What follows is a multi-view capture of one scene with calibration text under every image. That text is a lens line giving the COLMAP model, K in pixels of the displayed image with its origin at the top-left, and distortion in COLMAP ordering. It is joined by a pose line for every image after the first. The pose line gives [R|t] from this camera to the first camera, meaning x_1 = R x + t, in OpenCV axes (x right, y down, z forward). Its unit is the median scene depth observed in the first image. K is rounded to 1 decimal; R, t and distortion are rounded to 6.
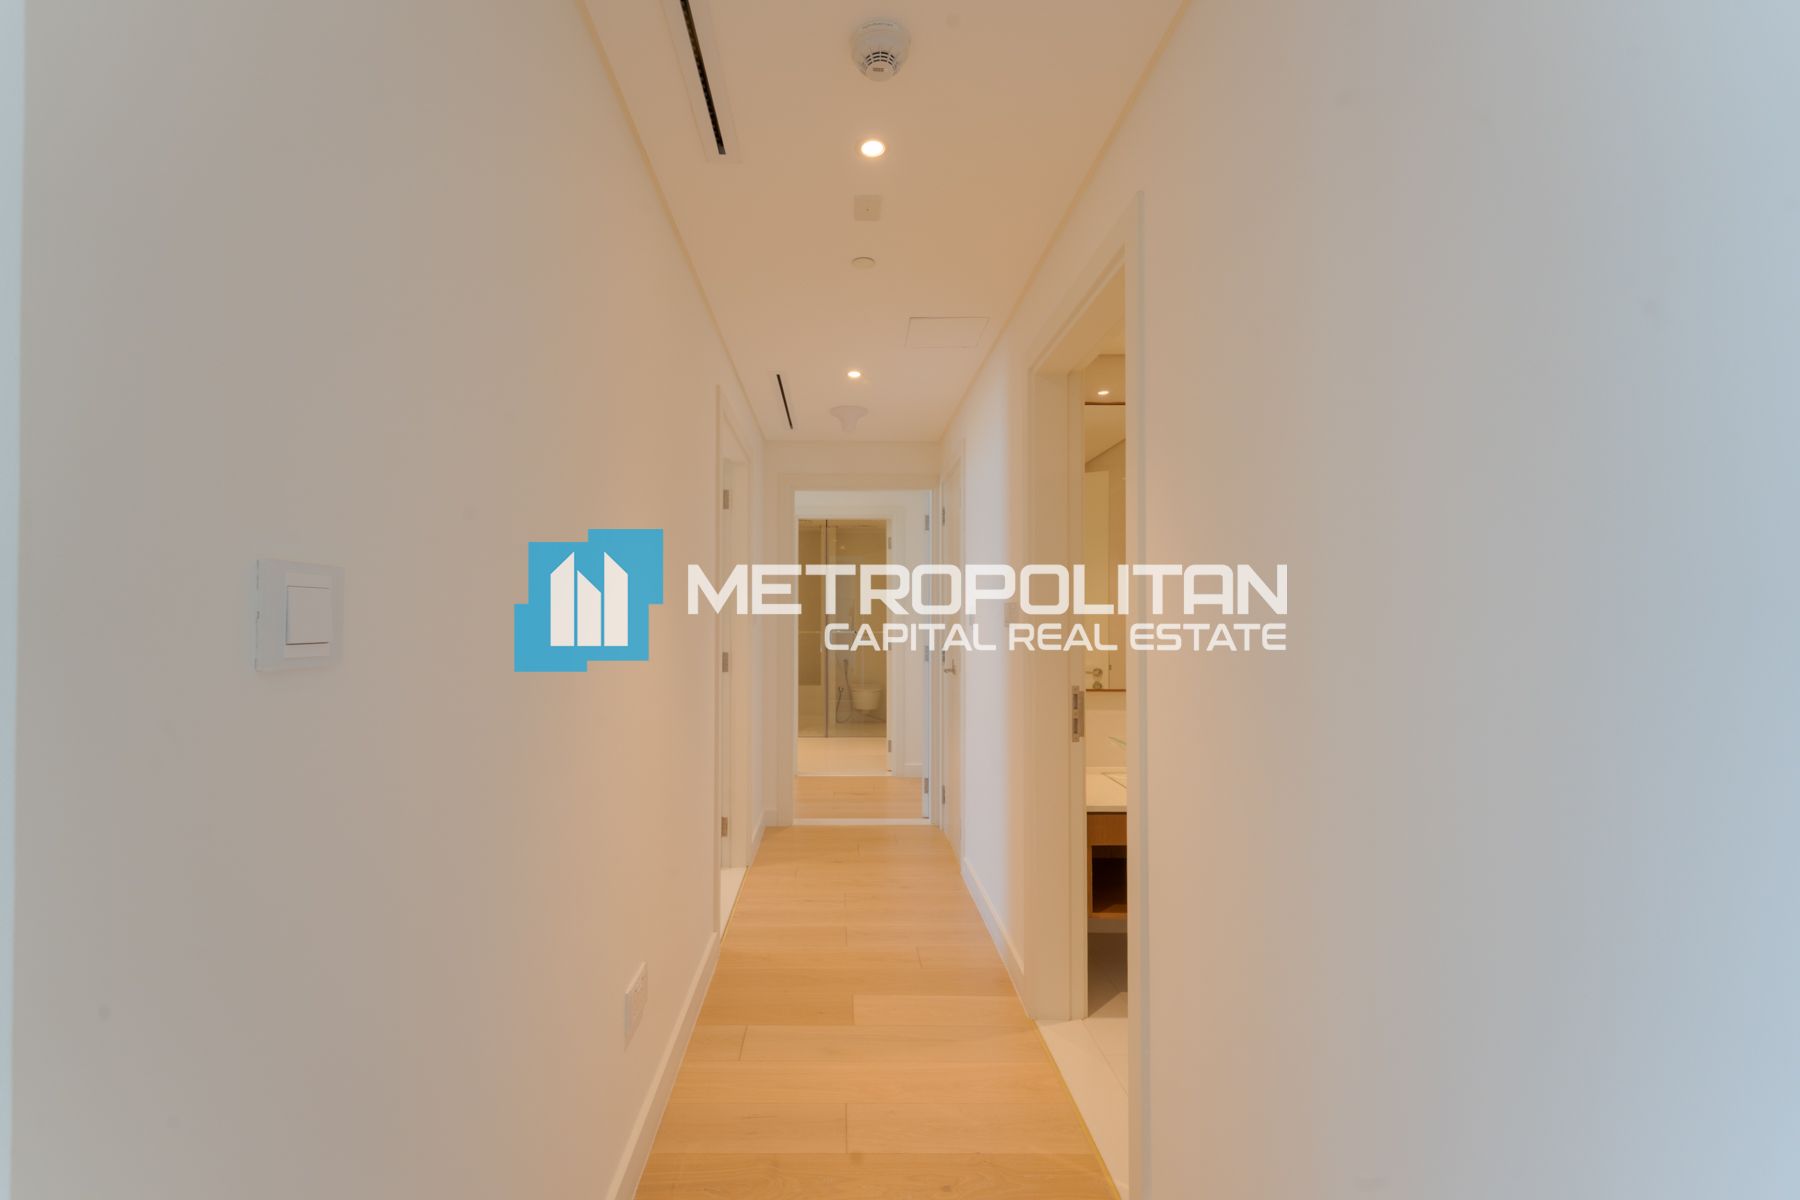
lens RADIAL K [[727.8, 0, 870.2], [0, 727.8, 597.1], [0, 0, 1]] dist [0.008001, -0.001016]
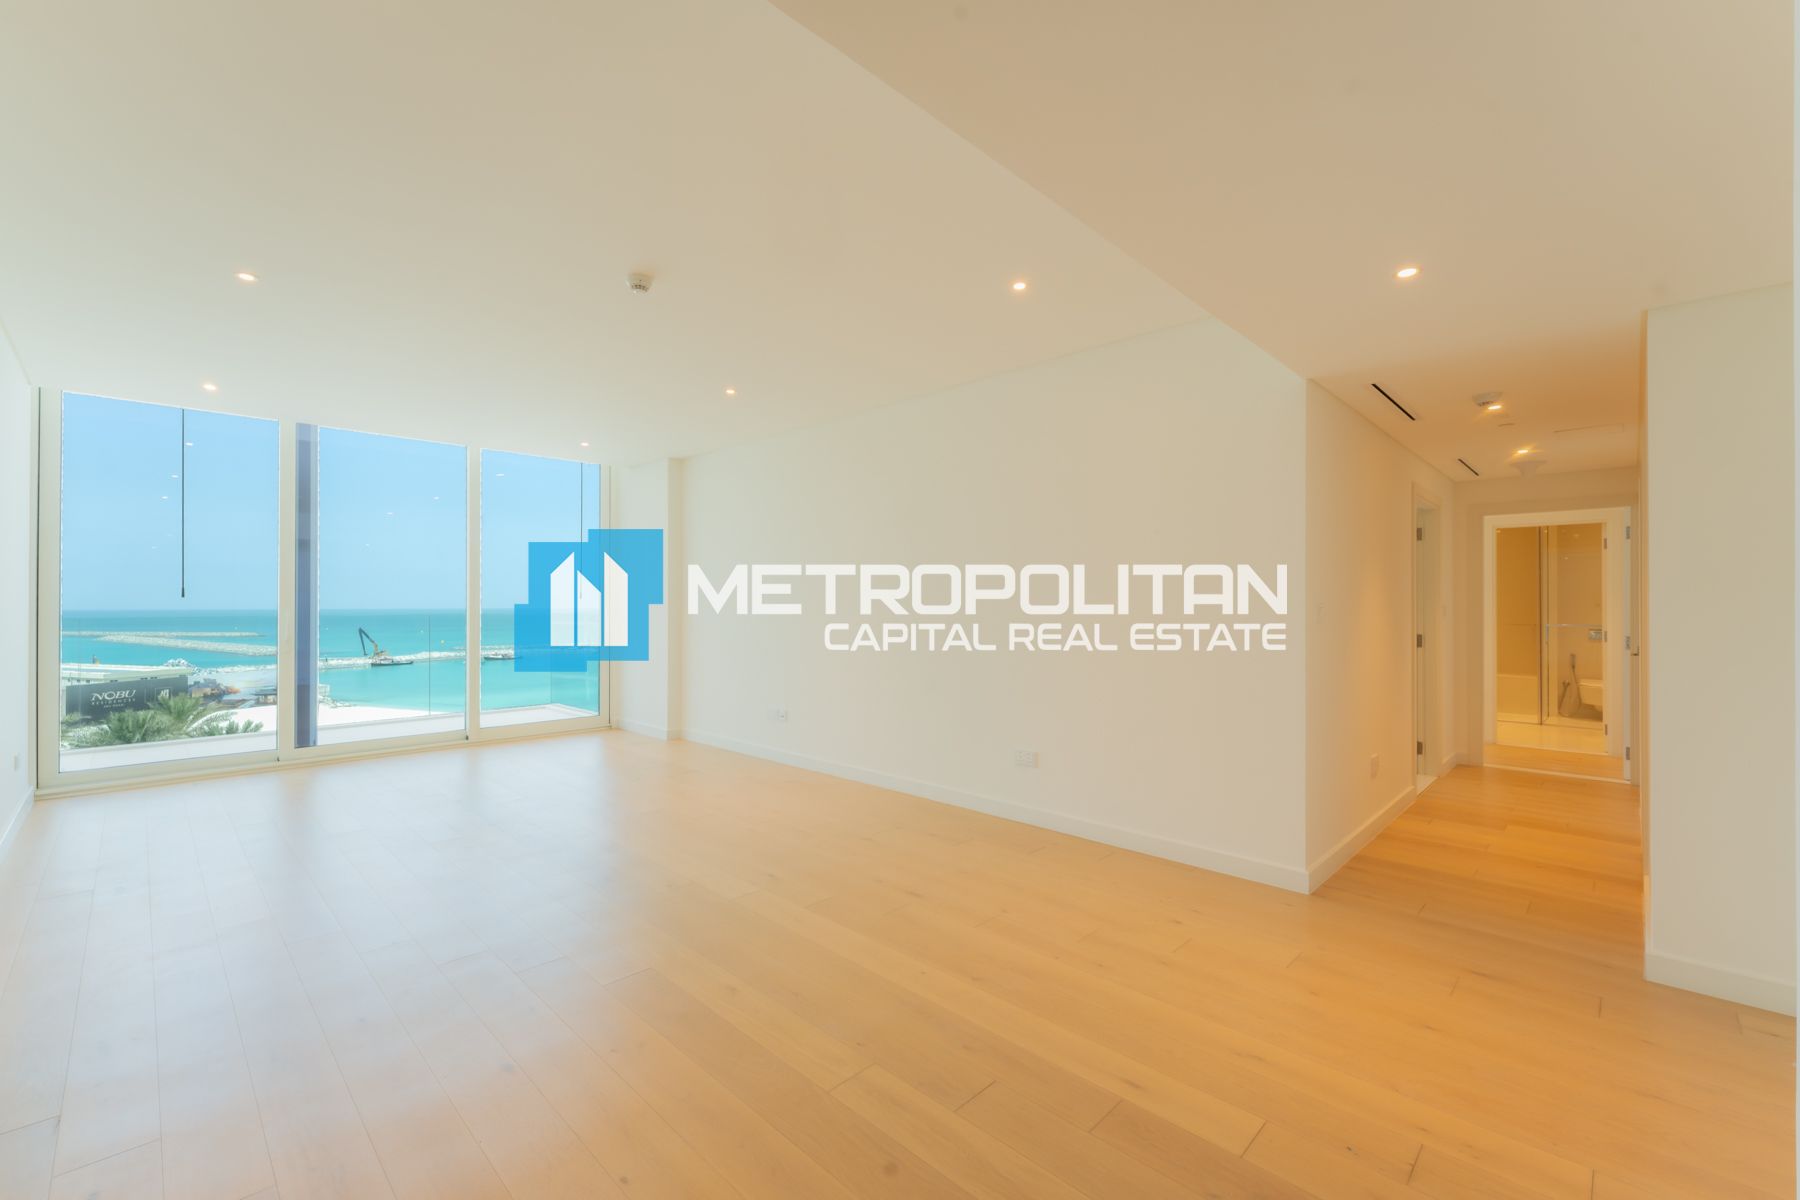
lens RADIAL K [[727.8, 0, 870.2], [0, 727.8, 597.1], [0, 0, 1]] dist [0.008001, -0.001016]
pose [[0.658078, -0.005890, -0.752927, 0.173082], [0.007292, 0.999972, -0.001448, -0.007798], [0.752914, -0.004537, 0.658103, -0.768948]]
